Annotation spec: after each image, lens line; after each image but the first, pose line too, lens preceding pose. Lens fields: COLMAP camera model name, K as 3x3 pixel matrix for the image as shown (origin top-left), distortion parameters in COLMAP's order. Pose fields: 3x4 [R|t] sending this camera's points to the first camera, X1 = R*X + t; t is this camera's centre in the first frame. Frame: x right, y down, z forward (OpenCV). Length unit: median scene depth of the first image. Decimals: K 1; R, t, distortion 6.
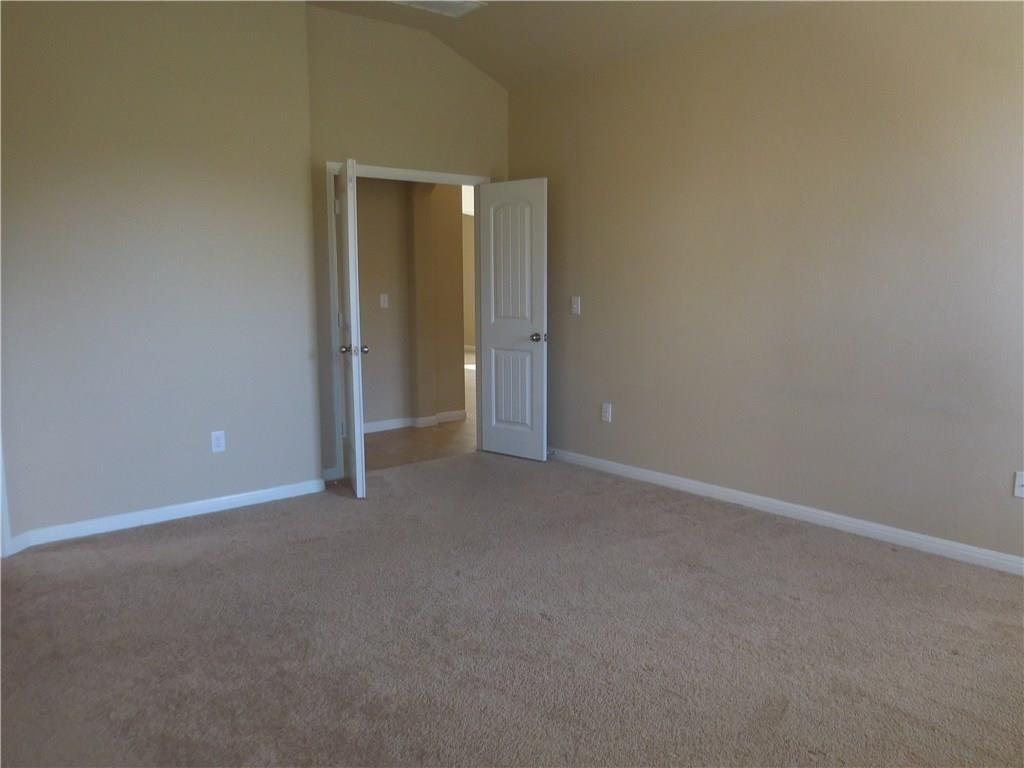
lens RADIAL K [[776.2, 0, 509.6], [0, 776.2, 375.0], [0, 0, 1]] dist [-0.011581, -0.001577]
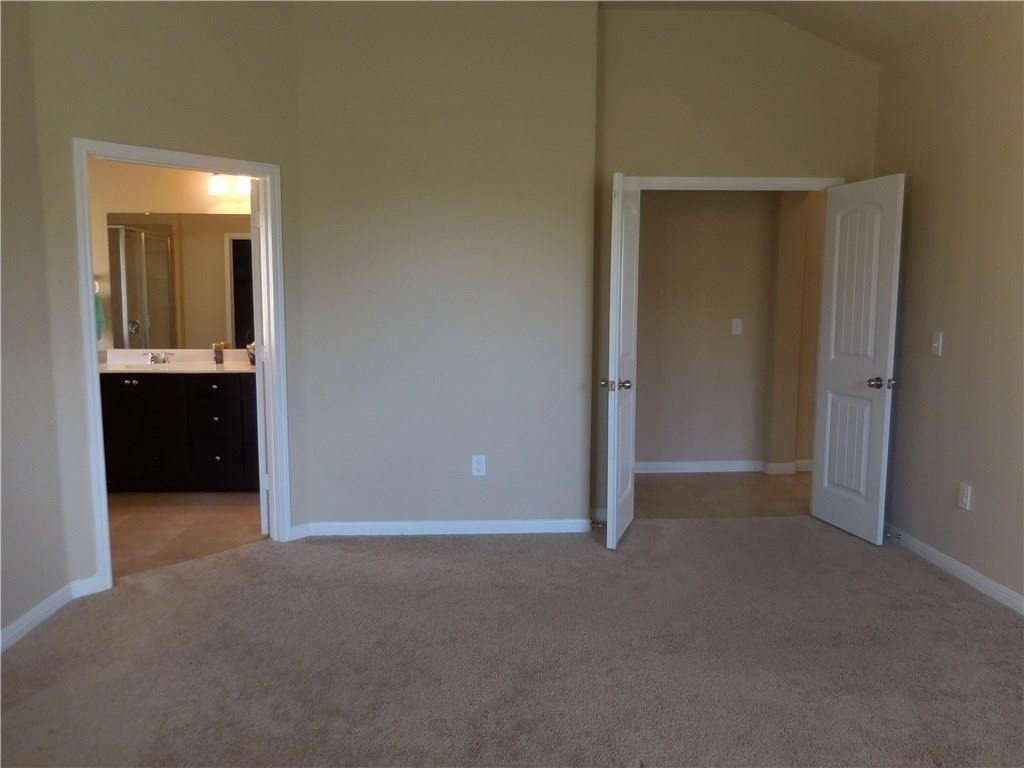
lens RADIAL K [[771.9, 0, 512.0], [0, 771.9, 384.0], [0, 0, 1]] dist [-0.019036, 0.000245]
pose [[0.798630, 0.075311, -0.597091, 0.201403], [-0.077478, 0.996749, 0.022089, -0.036572], [0.596814, 0.028620, 0.801869, 0.179927]]
